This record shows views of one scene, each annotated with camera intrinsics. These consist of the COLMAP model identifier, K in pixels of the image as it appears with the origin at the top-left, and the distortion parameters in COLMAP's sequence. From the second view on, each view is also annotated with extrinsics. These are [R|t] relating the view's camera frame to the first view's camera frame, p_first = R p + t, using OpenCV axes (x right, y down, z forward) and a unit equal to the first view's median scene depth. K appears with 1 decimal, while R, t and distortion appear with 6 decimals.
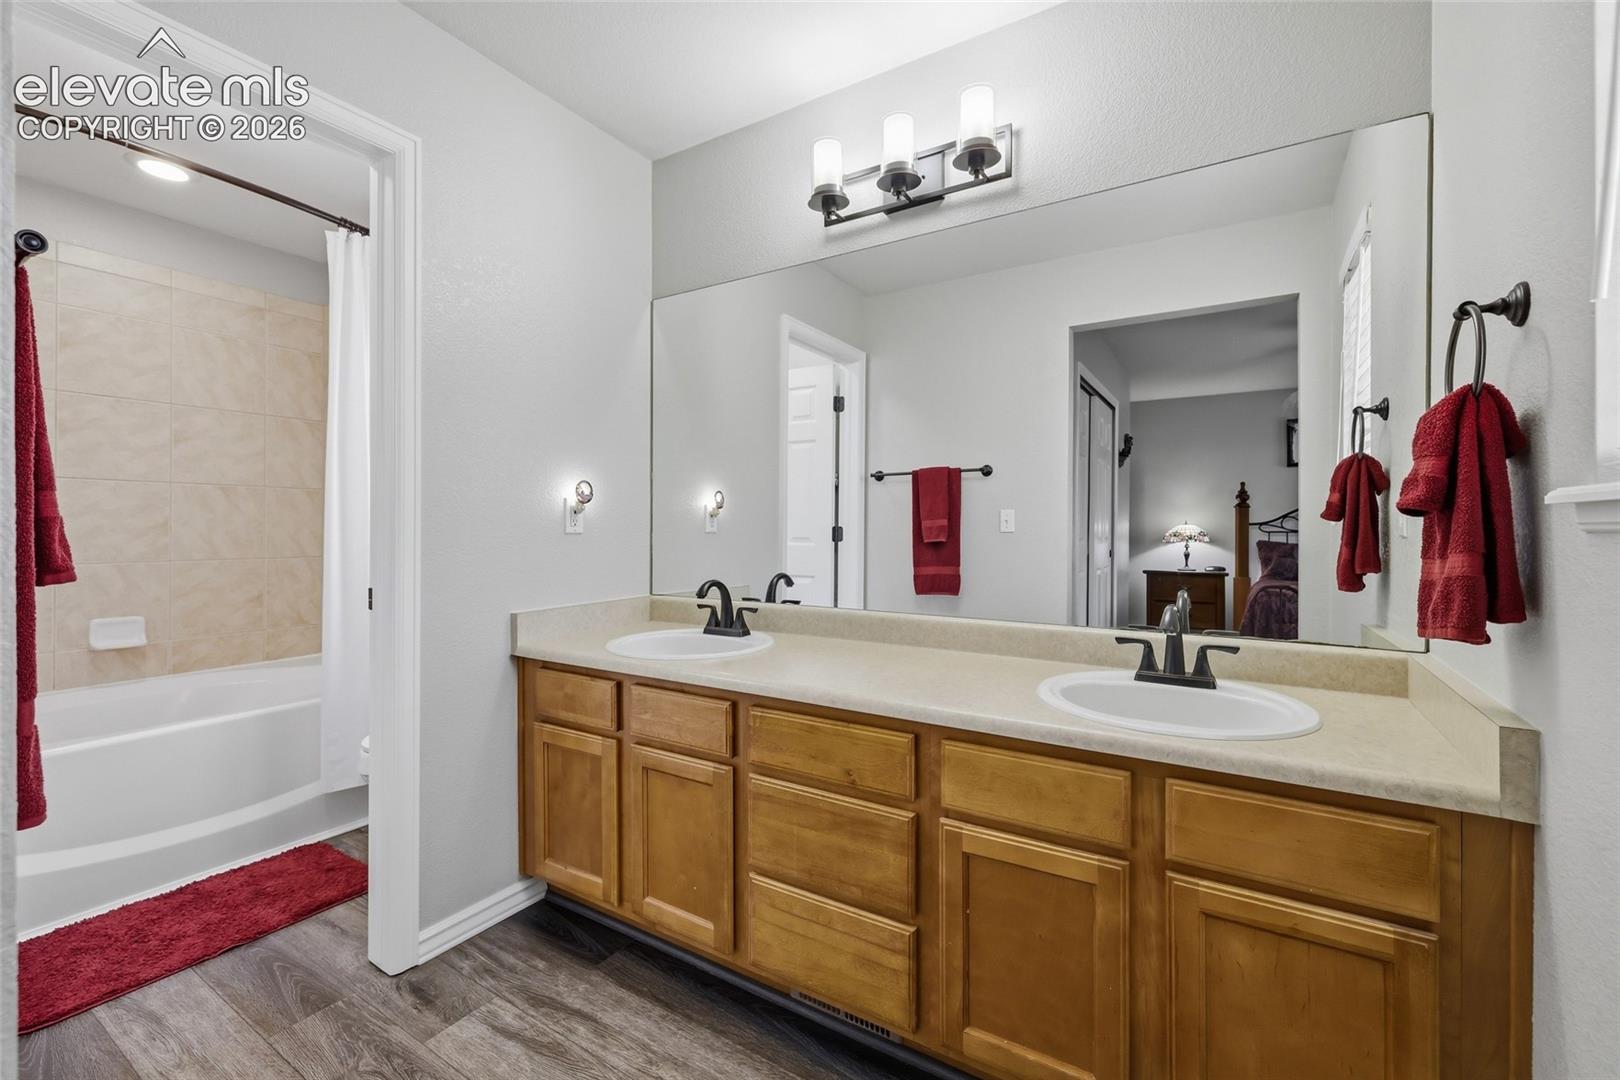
lens RADIAL K [[681.5, 0, 803.9], [0, 681.5, 535.3], [0, 0, 1]] dist [0.000719, 0.000039]
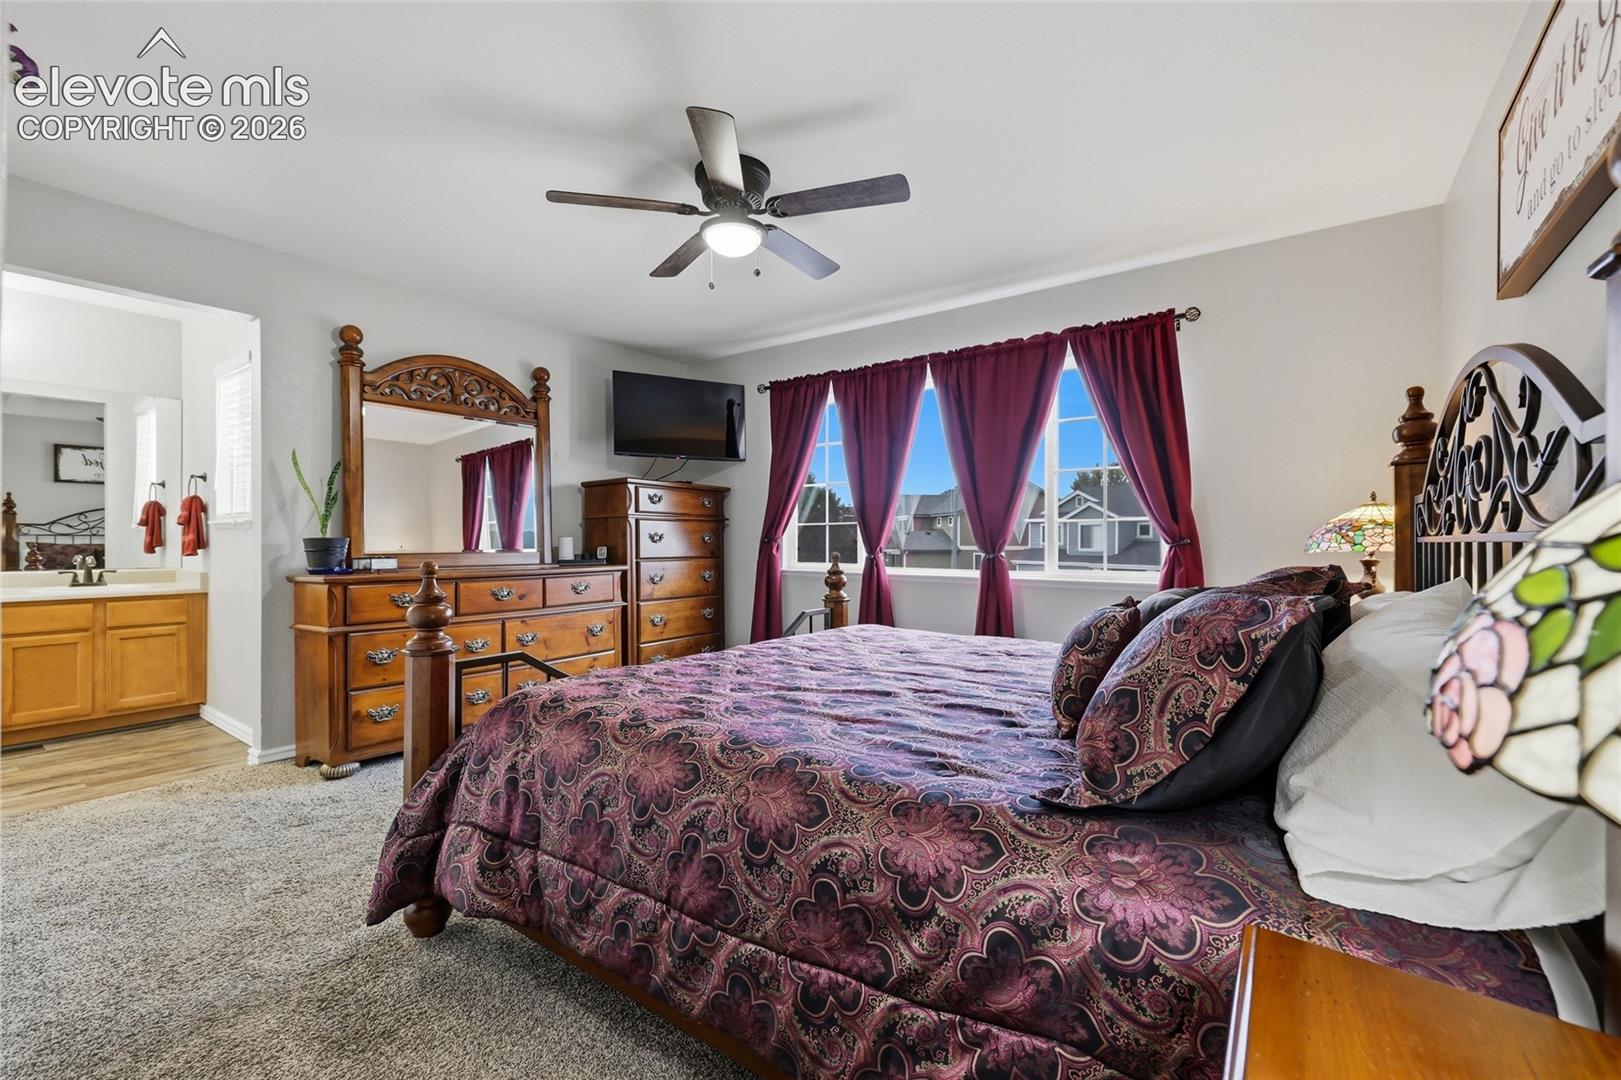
lens RADIAL K [[681.9, 0, 804.4], [0, 681.9, 535.3], [0, 0, 1]] dist [0.000719, 0.000039]
pose [[0.071709, 0.001600, 0.997424, -2.611966], [0.009209, 0.999955, -0.002266, 0.066331], [-0.997383, 0.009347, 0.071691, -2.706670]]
